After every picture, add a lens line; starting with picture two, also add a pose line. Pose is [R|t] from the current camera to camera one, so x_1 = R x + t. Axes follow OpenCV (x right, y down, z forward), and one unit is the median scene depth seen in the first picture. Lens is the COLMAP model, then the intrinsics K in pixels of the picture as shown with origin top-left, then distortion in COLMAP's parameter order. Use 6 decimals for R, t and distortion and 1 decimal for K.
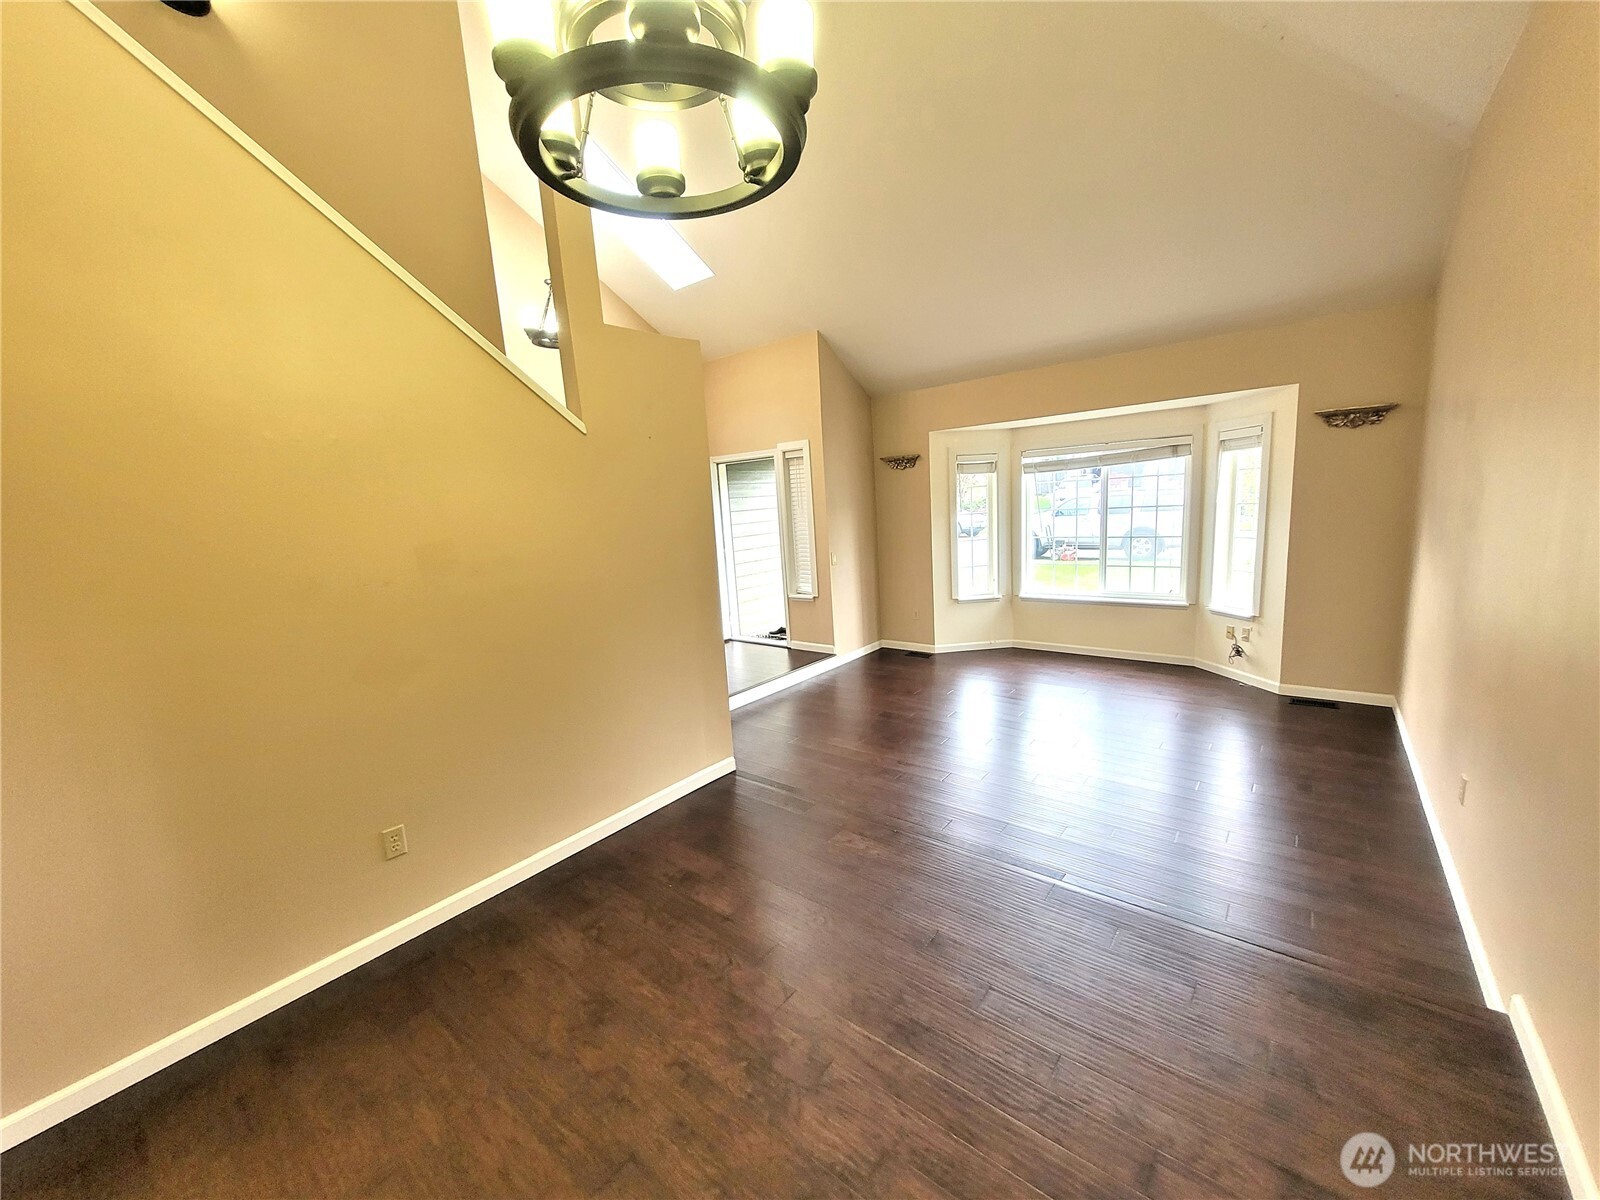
lens RADIAL K [[624.9, 0, 800.0], [0, 624.9, 600.0], [0, 0, 1]] dist [0.001310, 0.000145]
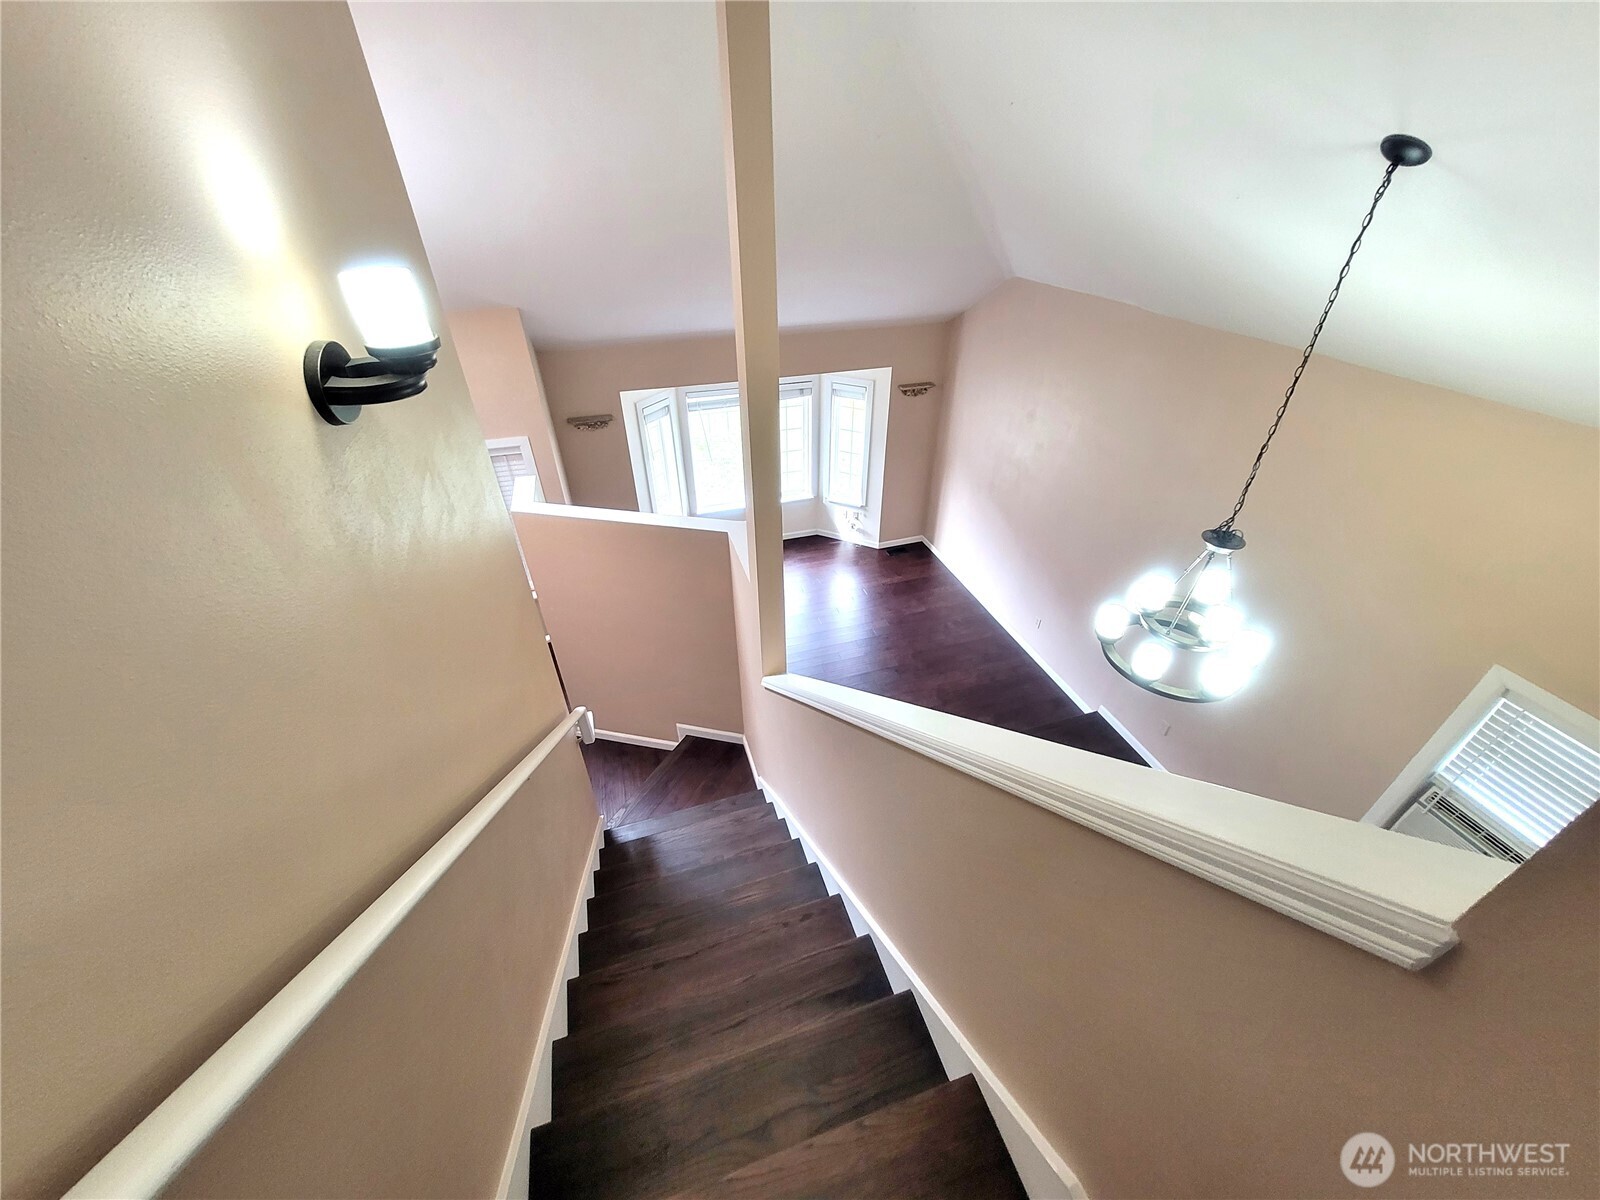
lens RADIAL K [[624.9, 0, 800.0], [0, 624.9, 600.0], [0, 0, 1]] dist [0.001310, 0.000145]
pose [[0.559451, -0.434976, 0.705557, -0.538057], [0.104056, 0.881357, 0.460849, -0.465053], [-0.822306, -0.184405, 0.538338, 0.204565]]
